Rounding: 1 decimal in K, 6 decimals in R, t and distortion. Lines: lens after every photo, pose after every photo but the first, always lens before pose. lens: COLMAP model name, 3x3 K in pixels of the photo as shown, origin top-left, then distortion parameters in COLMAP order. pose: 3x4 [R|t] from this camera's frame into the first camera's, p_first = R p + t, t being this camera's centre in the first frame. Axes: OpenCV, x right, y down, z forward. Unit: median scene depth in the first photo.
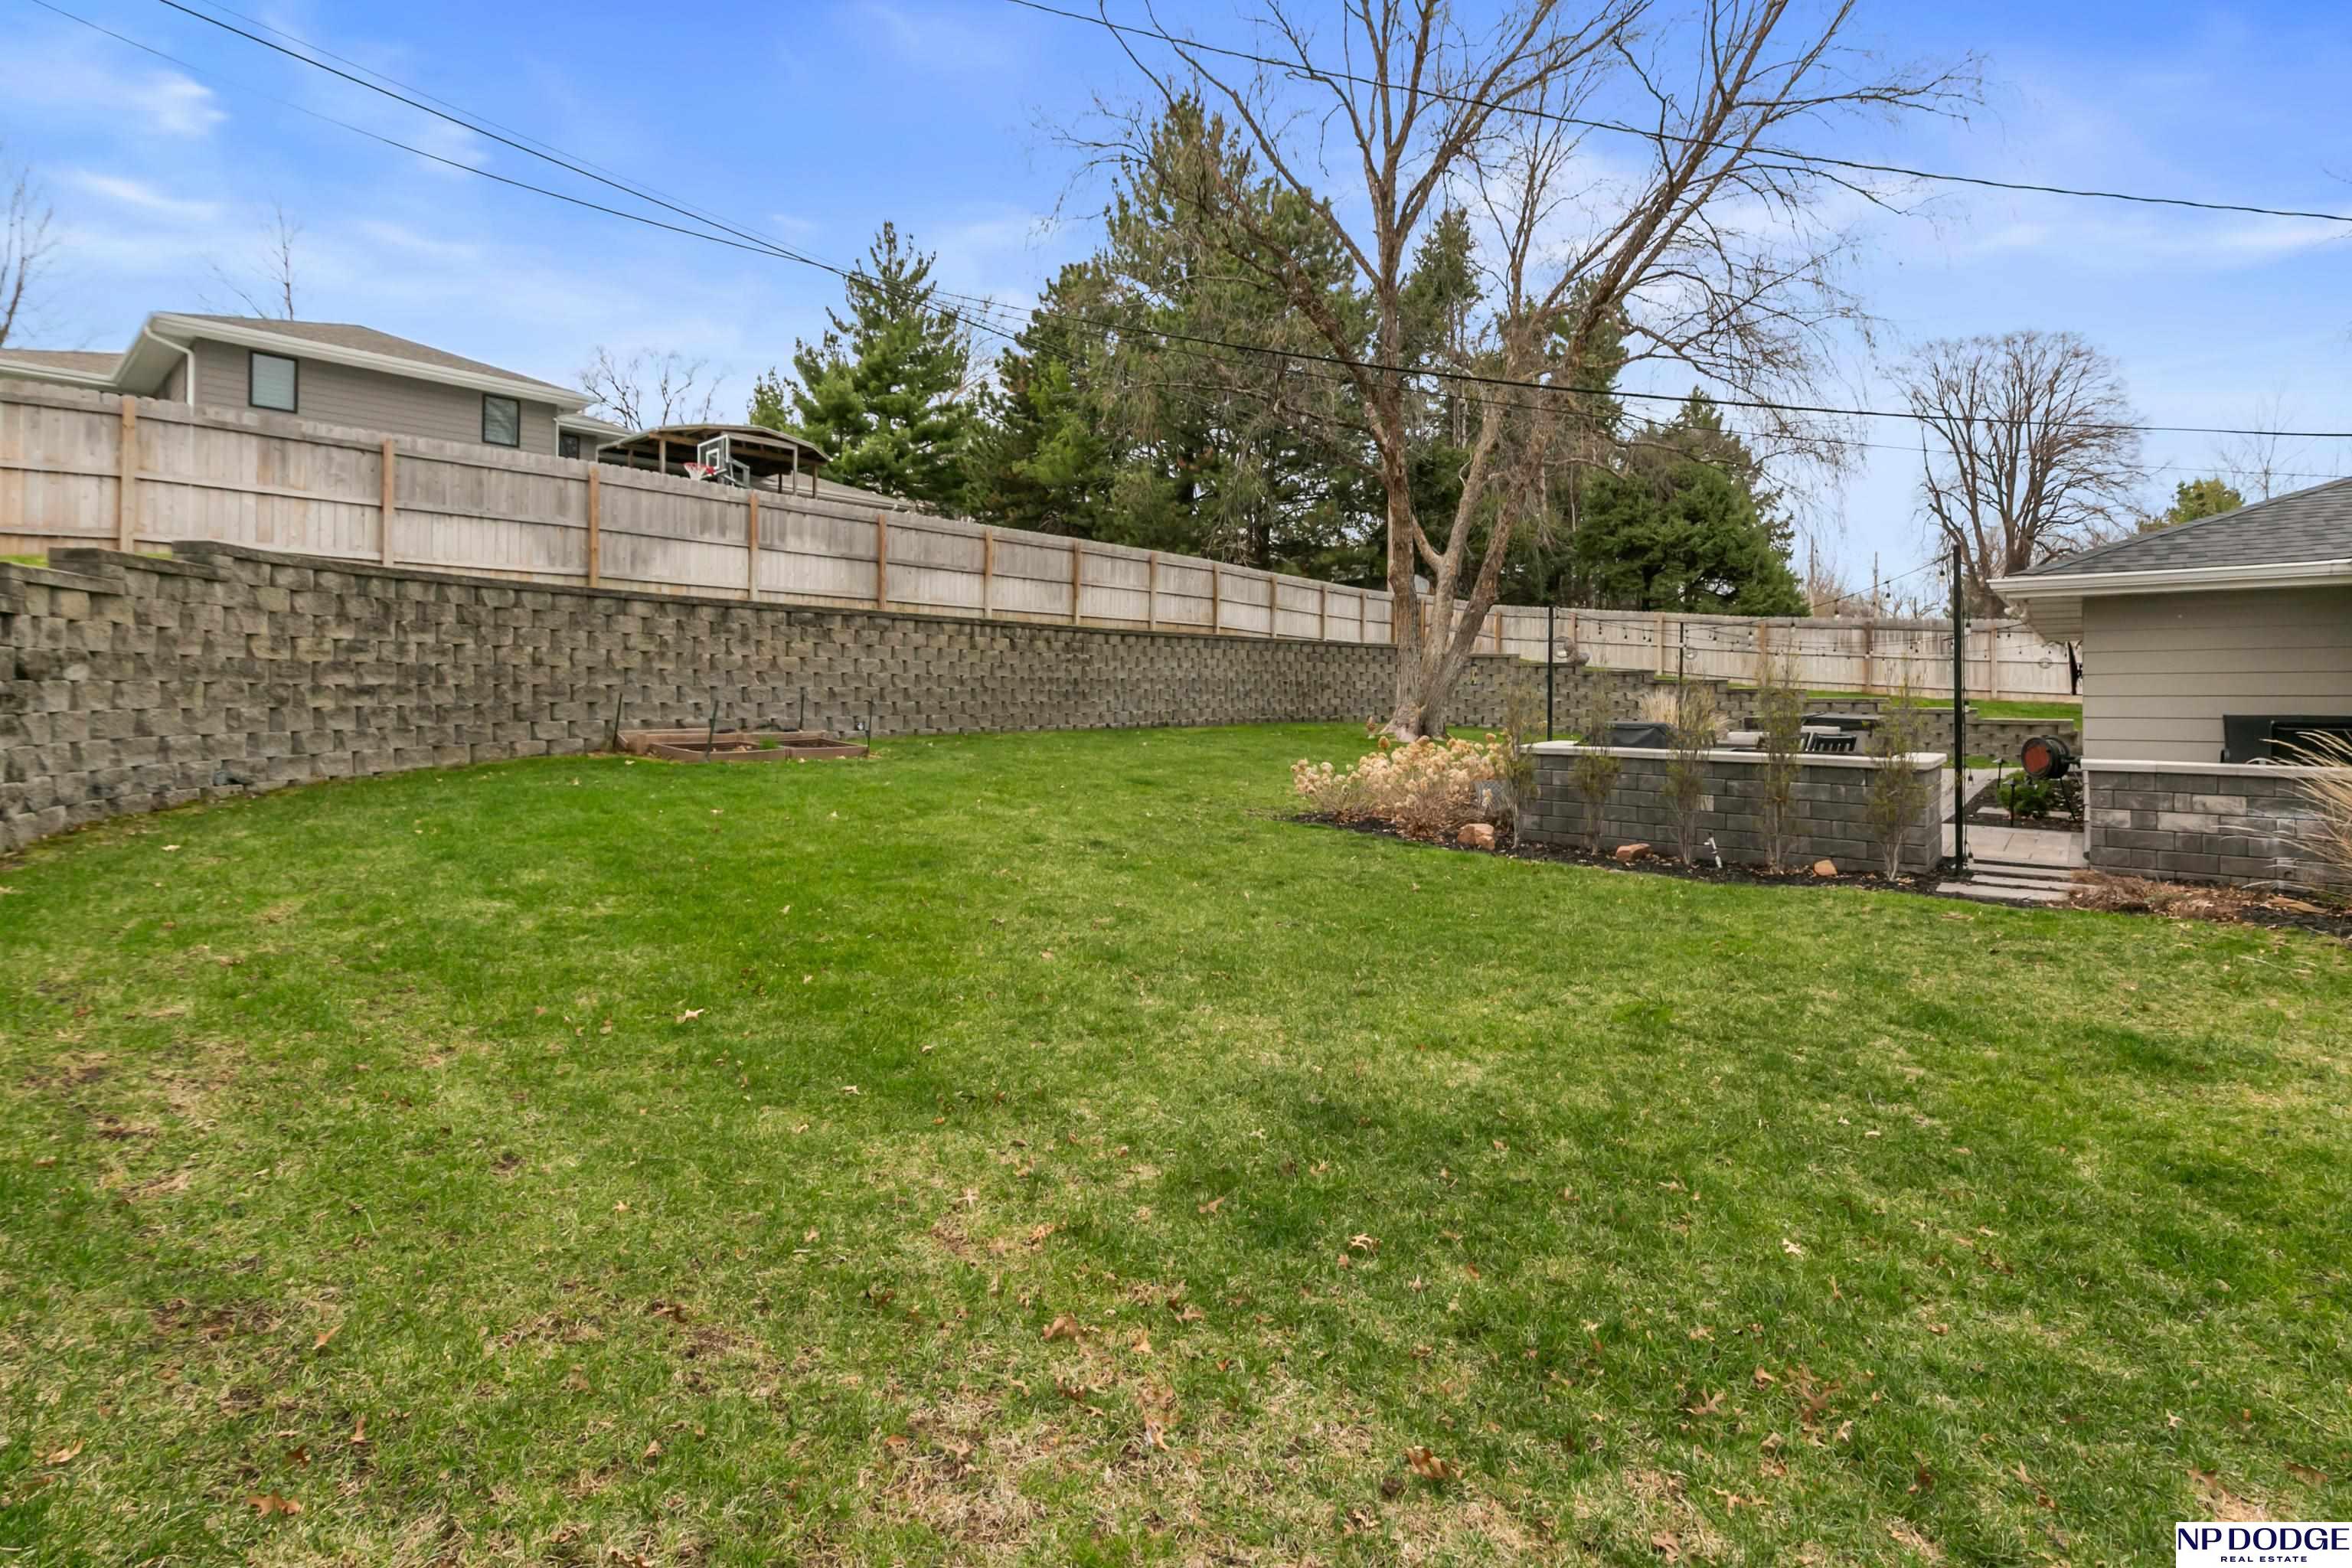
lens RADIAL K [[1064.7, 0, 1187.9], [0, 1064.7, 676.7], [0, 0, 1]] dist [0.000603, 0.000377]
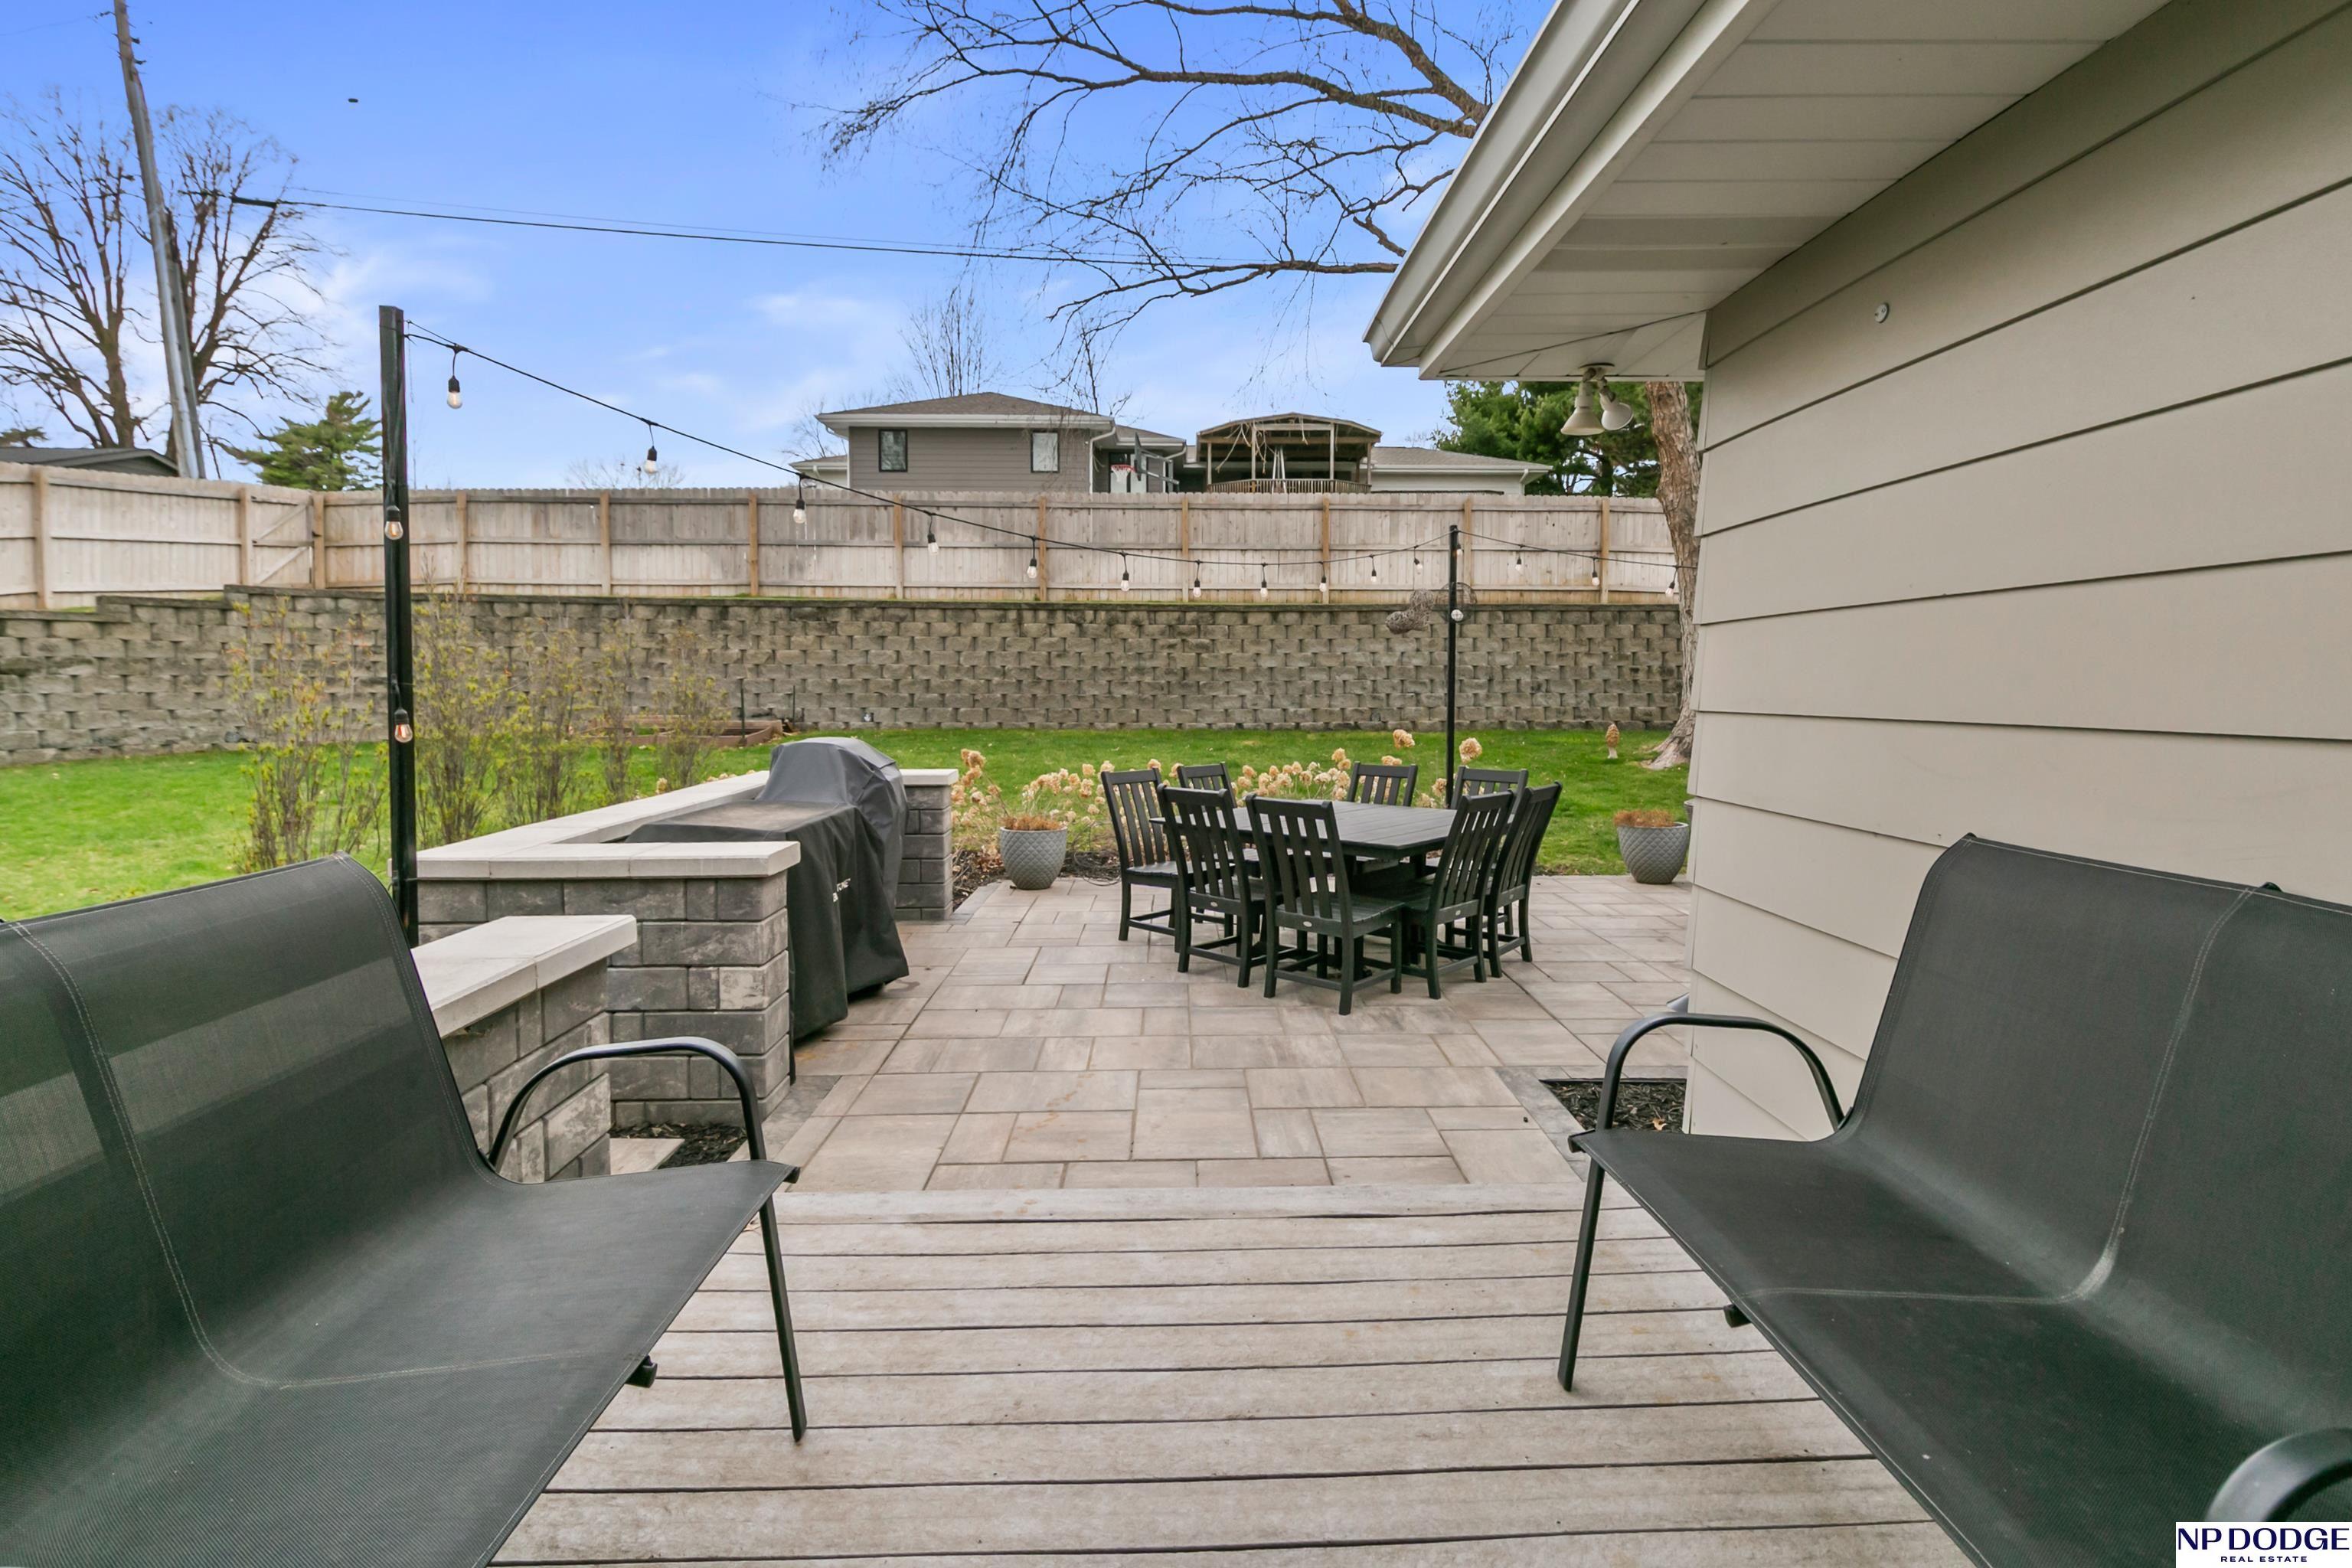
lens RADIAL K [[1125.8, 0, 1222.6], [0, 1125.8, 737.2], [0, 0, 1]] dist [0.015735, -0.000811]
pose [[0.667371, 0.035554, -0.743876, 0.421707], [0.009876, 0.998349, 0.056577, 0.004844], [0.744660, -0.045104, 0.665918, 0.319126]]
